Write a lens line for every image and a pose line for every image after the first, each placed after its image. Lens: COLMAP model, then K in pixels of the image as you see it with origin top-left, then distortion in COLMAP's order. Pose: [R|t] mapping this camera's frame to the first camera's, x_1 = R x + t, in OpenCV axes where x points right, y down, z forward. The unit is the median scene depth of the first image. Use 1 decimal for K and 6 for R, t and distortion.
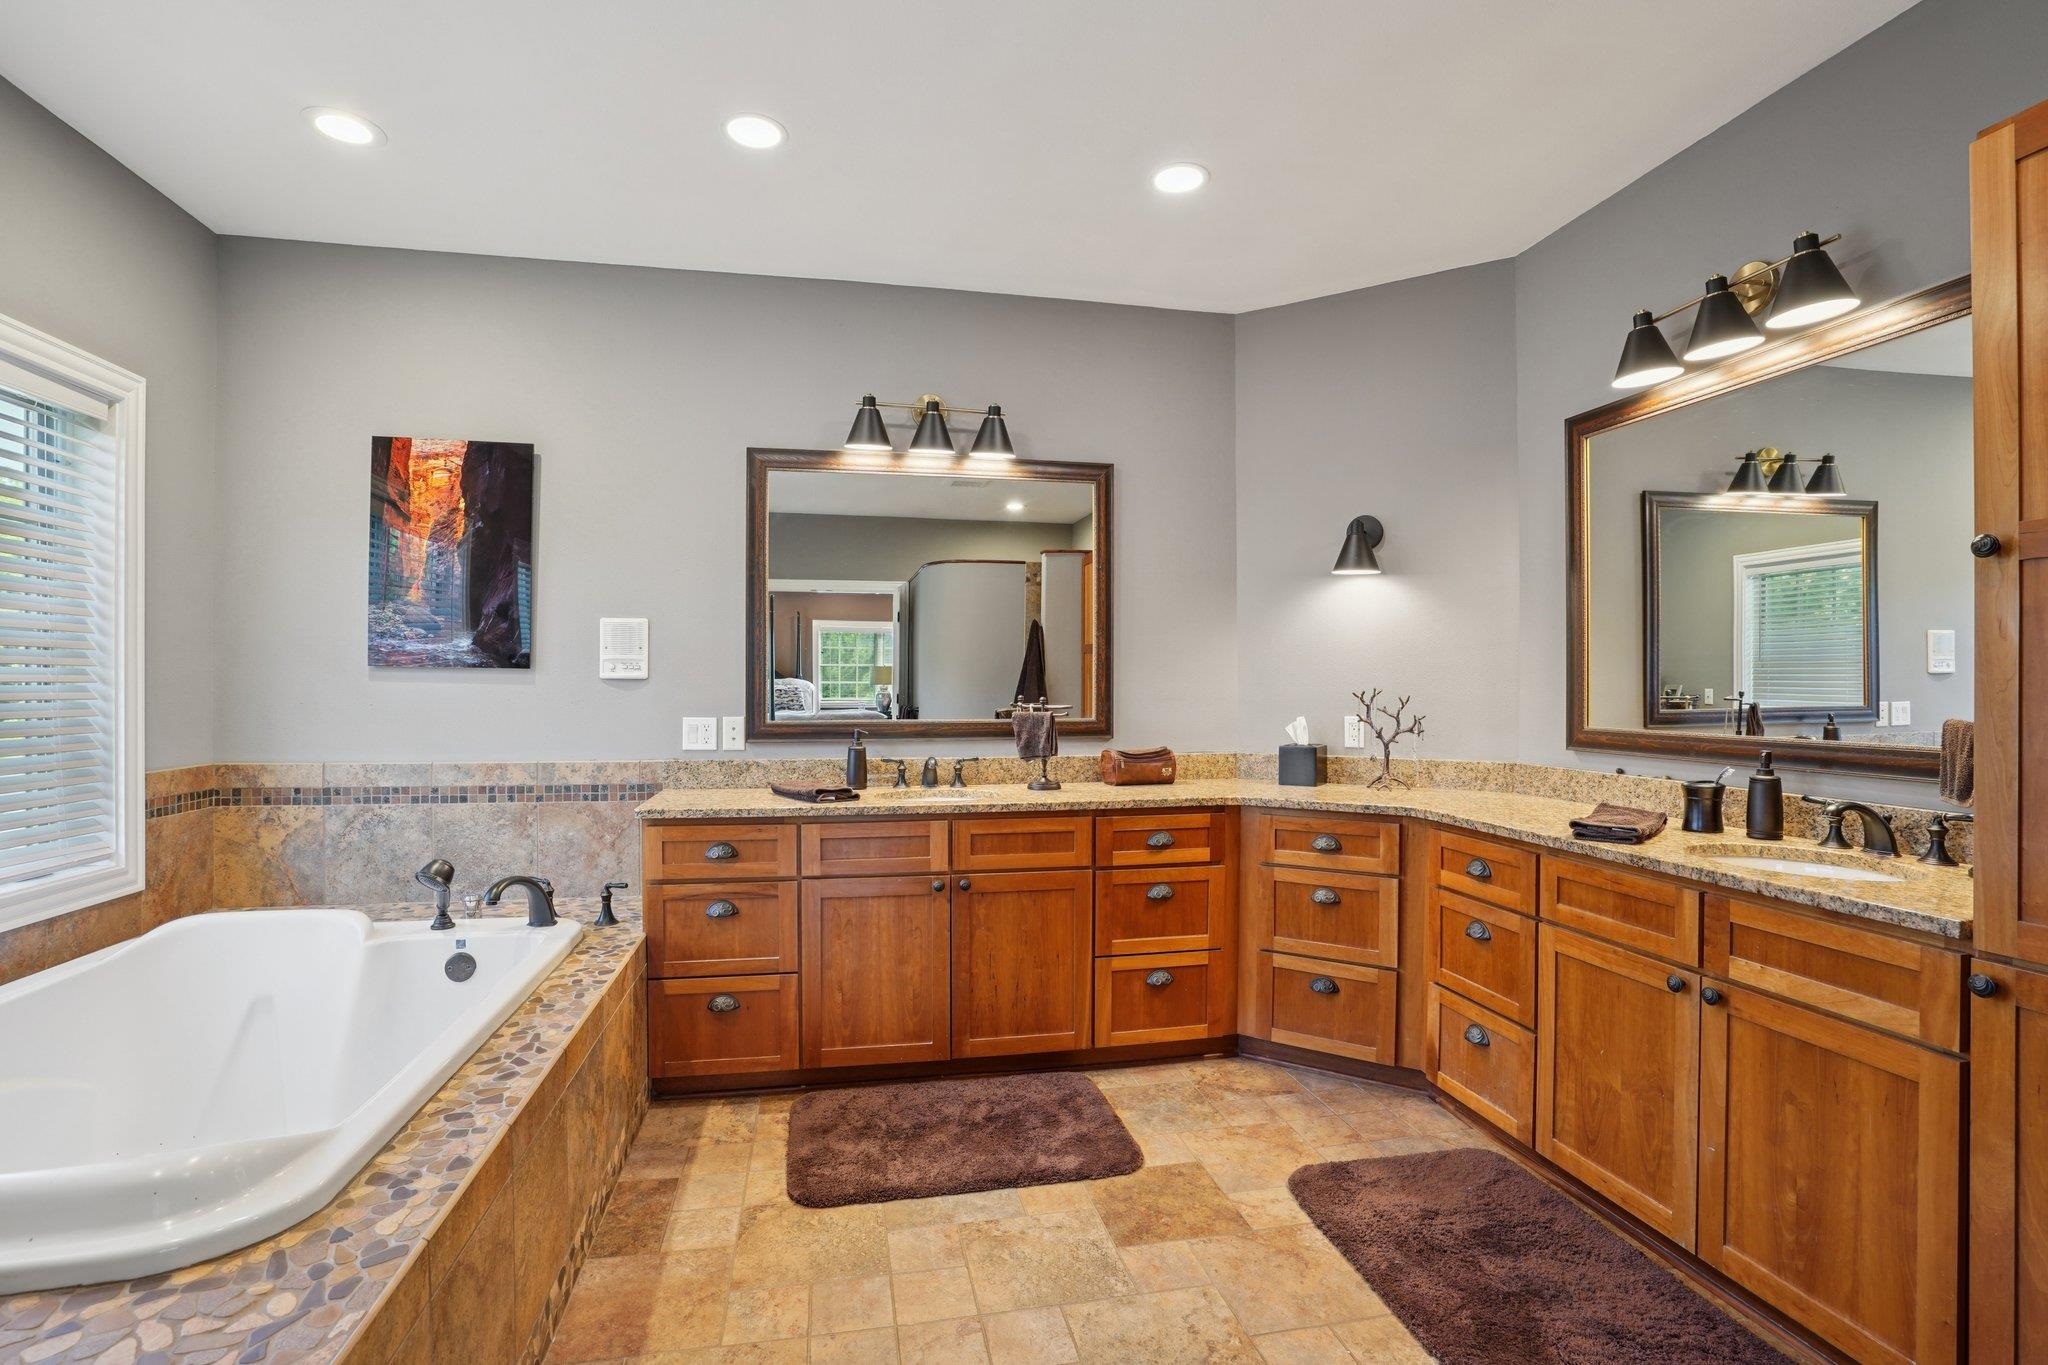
lens RADIAL K [[975.0, 0, 1025.6], [0, 975.0, 682.5], [0, 0, 1]] dist [-0.005188, -0.000202]
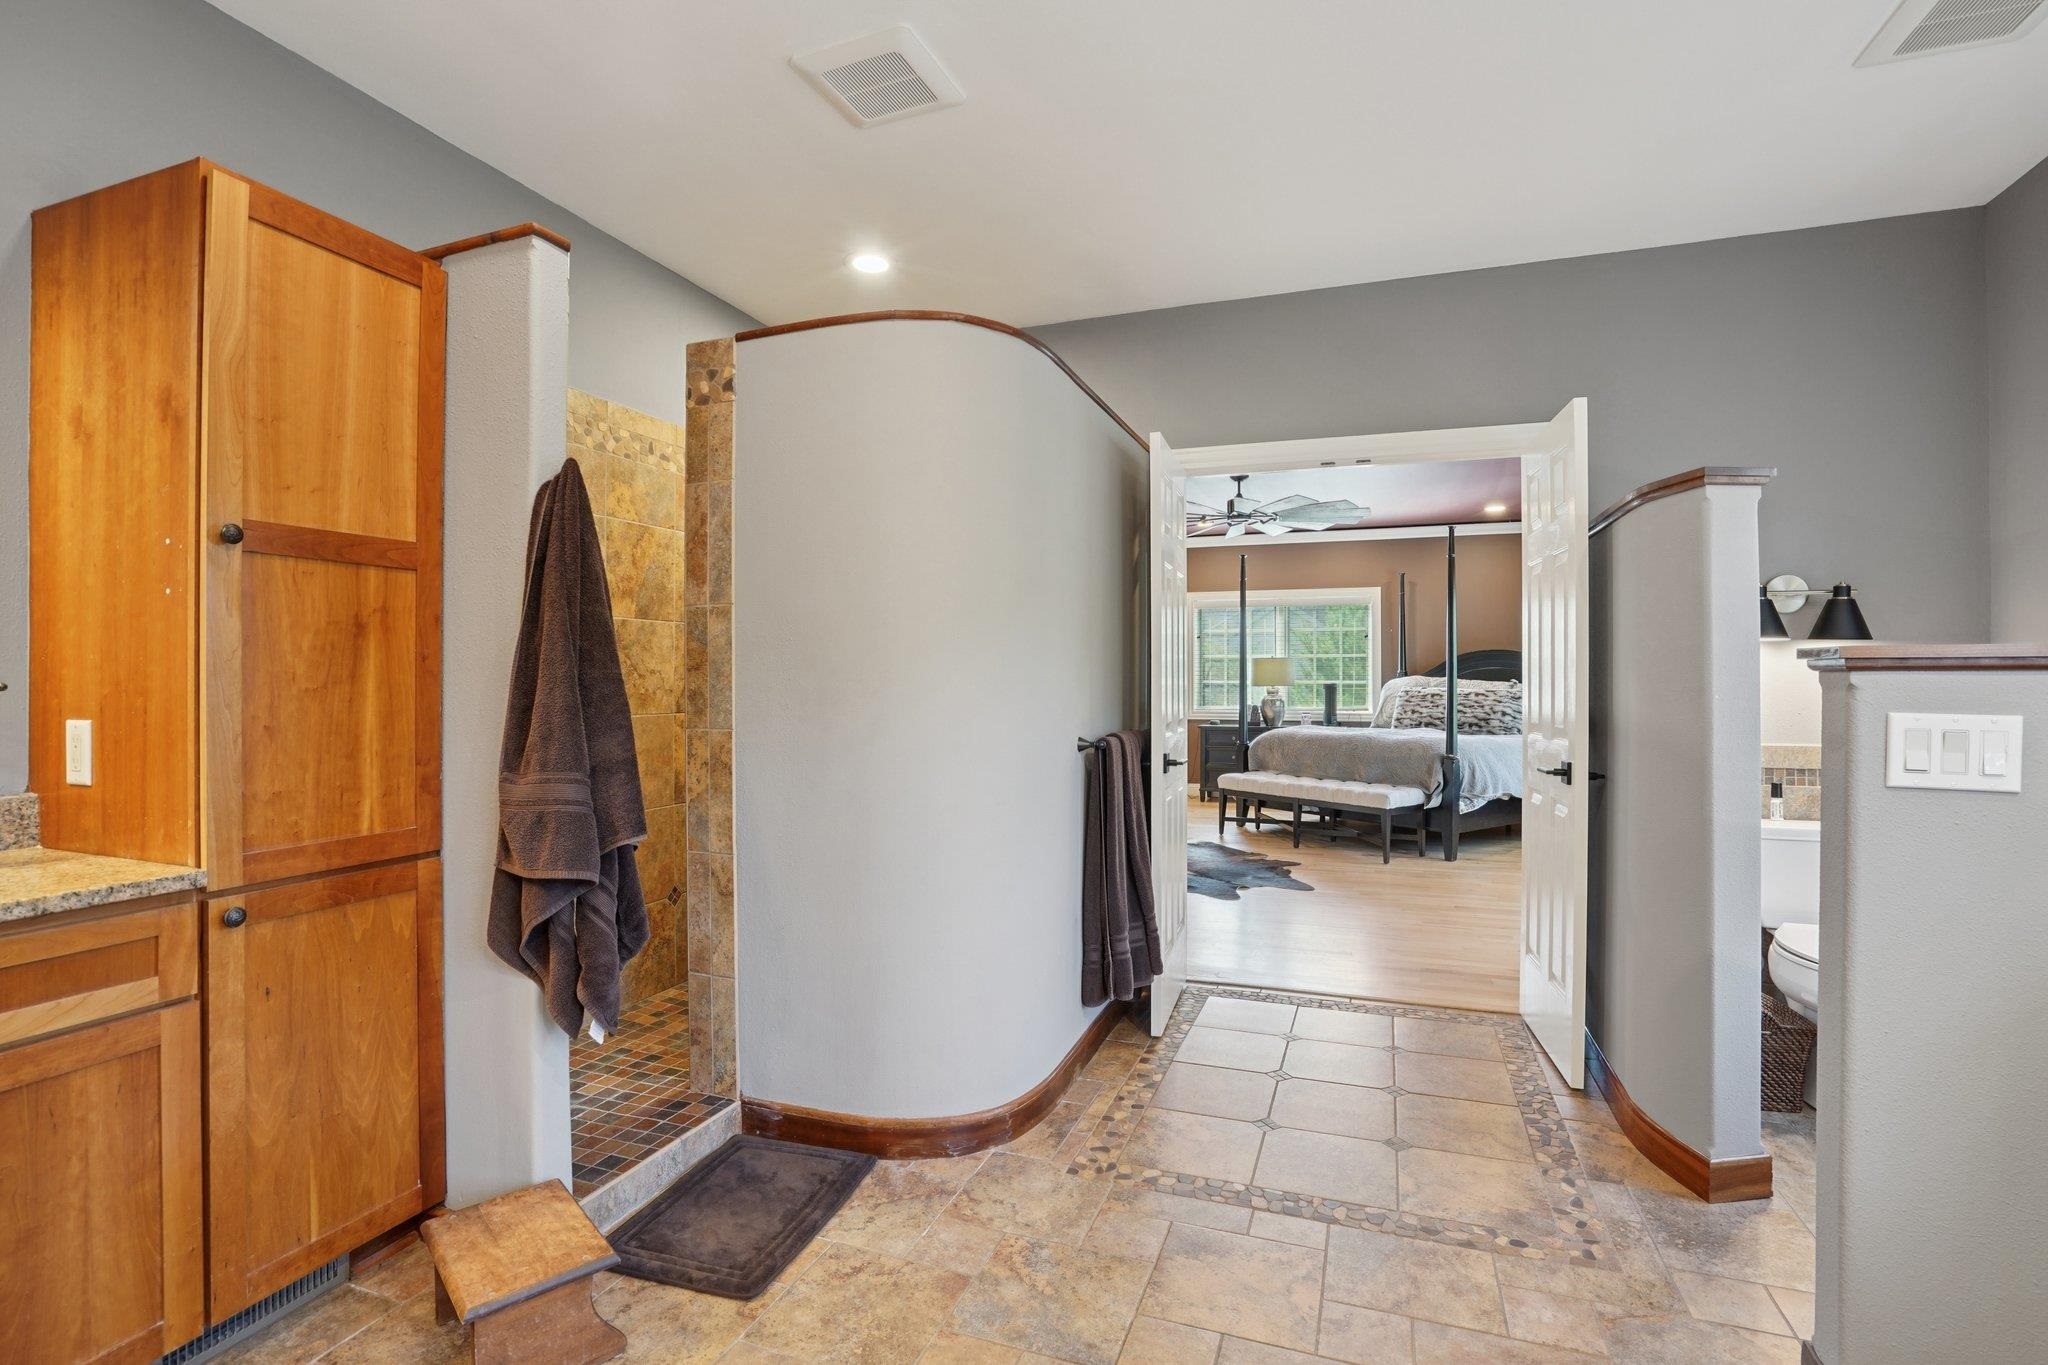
lens RADIAL K [[975.0, 0, 1026.0], [0, 975.0, 687.0], [0, 0, 1]] dist [-0.005188, -0.000202]
pose [[-0.854676, -0.002713, 0.519154, -0.380877], [-0.000972, 0.999993, 0.003626, 0.033143], [-0.519161, 0.002594, -0.854673, 1.394856]]
